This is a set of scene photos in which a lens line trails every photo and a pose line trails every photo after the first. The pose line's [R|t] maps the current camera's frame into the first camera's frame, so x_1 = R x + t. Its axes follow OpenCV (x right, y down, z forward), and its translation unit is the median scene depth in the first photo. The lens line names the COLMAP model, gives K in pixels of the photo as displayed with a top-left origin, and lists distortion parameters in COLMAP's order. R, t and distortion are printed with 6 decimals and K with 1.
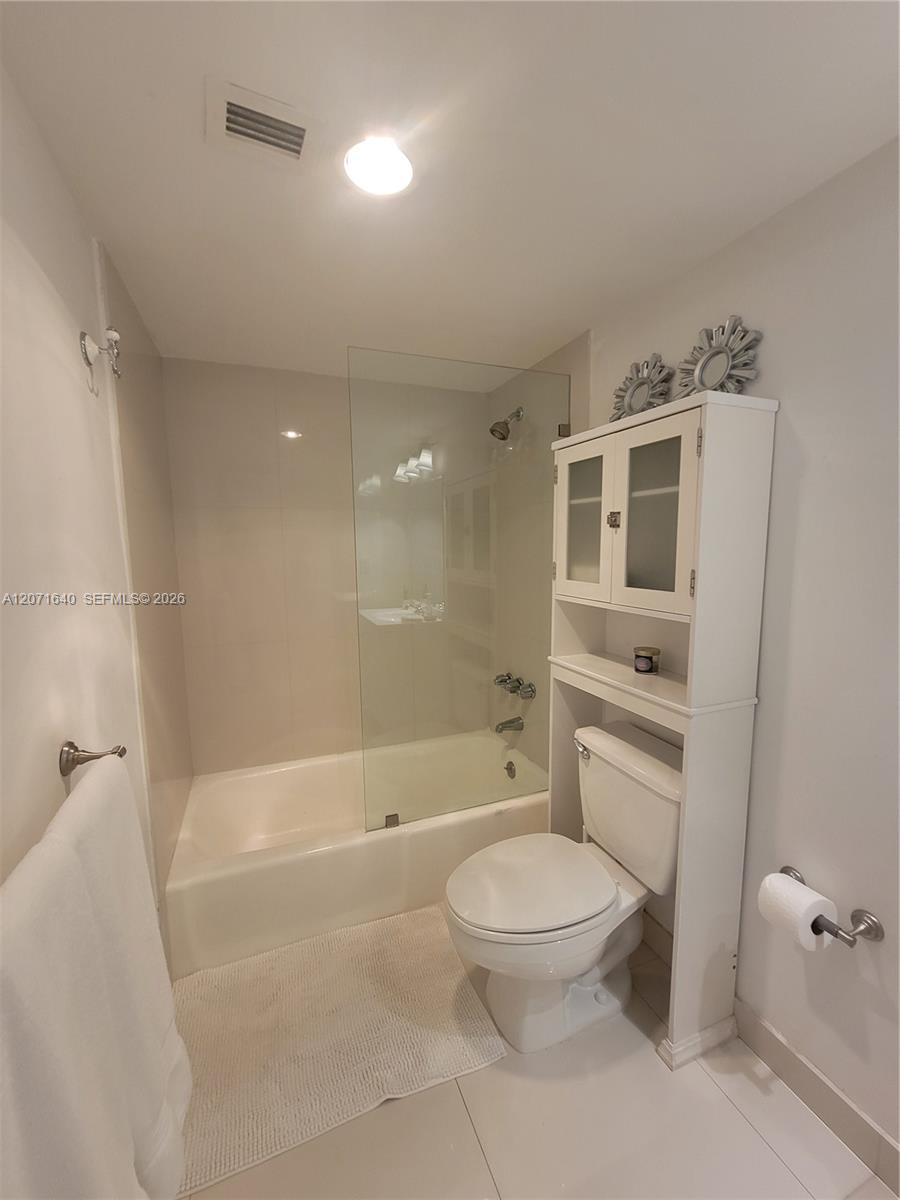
lens RADIAL K [[493.5, 0, 446.6], [0, 493.5, 599.5], [0, 0, 1]] dist [-0.007806, 0.000964]
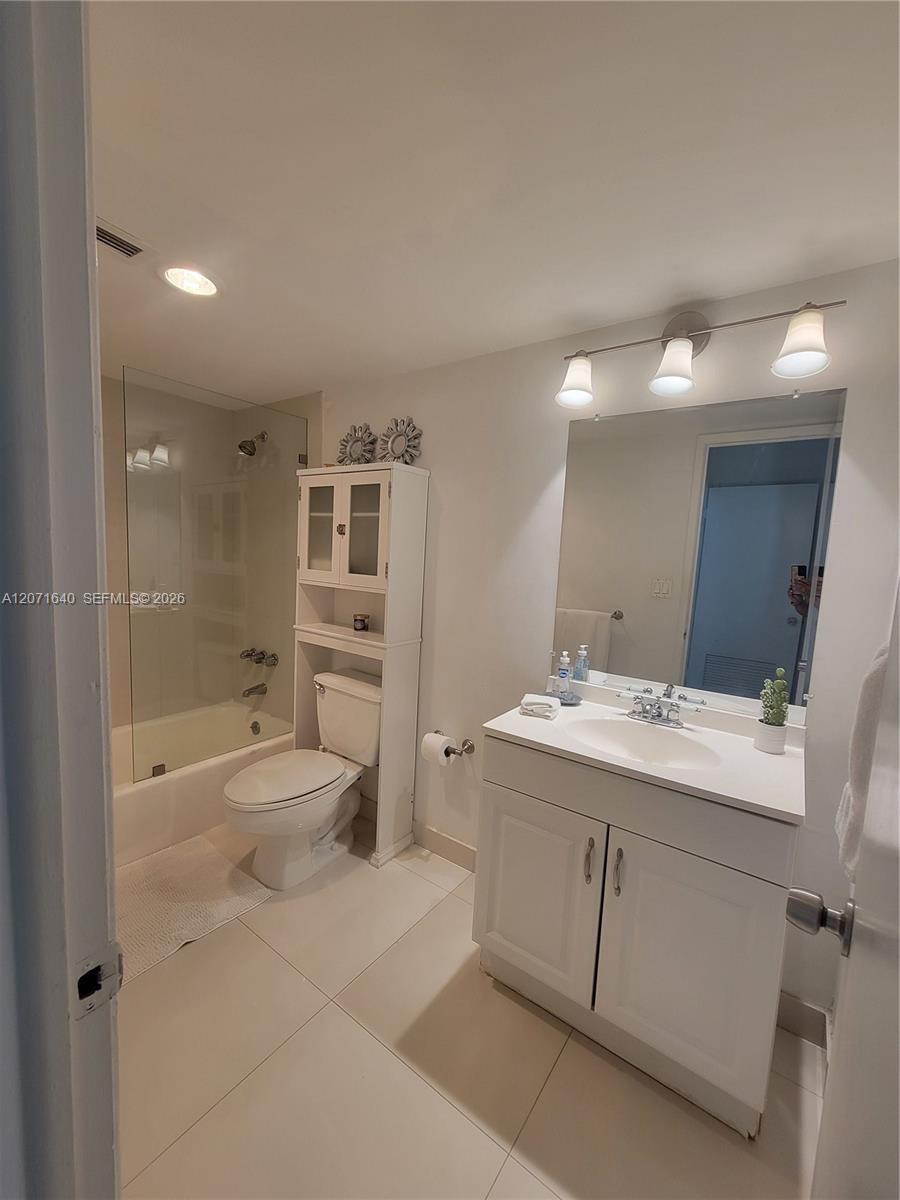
lens RADIAL K [[493.5, 0, 447.1], [0, 493.5, 603.0], [0, 0, 1]] dist [-0.007806, 0.000964]
pose [[0.846682, -0.006013, 0.532065, -0.185087], [0.003277, 0.999976, 0.006086, 0.054563], [-0.532089, -0.003409, 0.846681, -0.442592]]
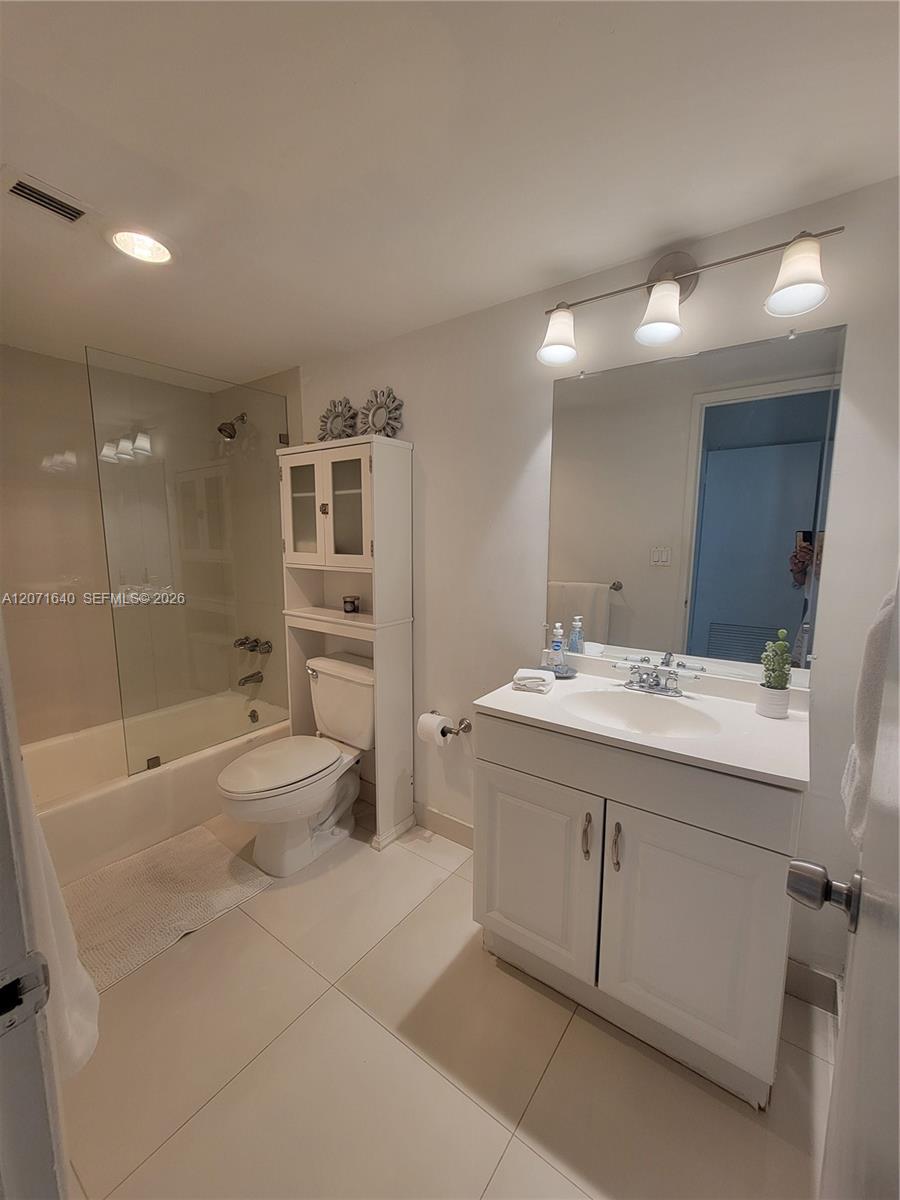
lens RADIAL K [[493.5, 0, 447.8], [0, 493.5, 603.0], [0, 0, 1]] dist [-0.007806, 0.000964]
pose [[0.849100, -0.062573, 0.524513, -0.130429], [0.048228, 0.997995, 0.040986, 0.072543], [-0.526026, -0.009506, 0.850415, -0.427337]]
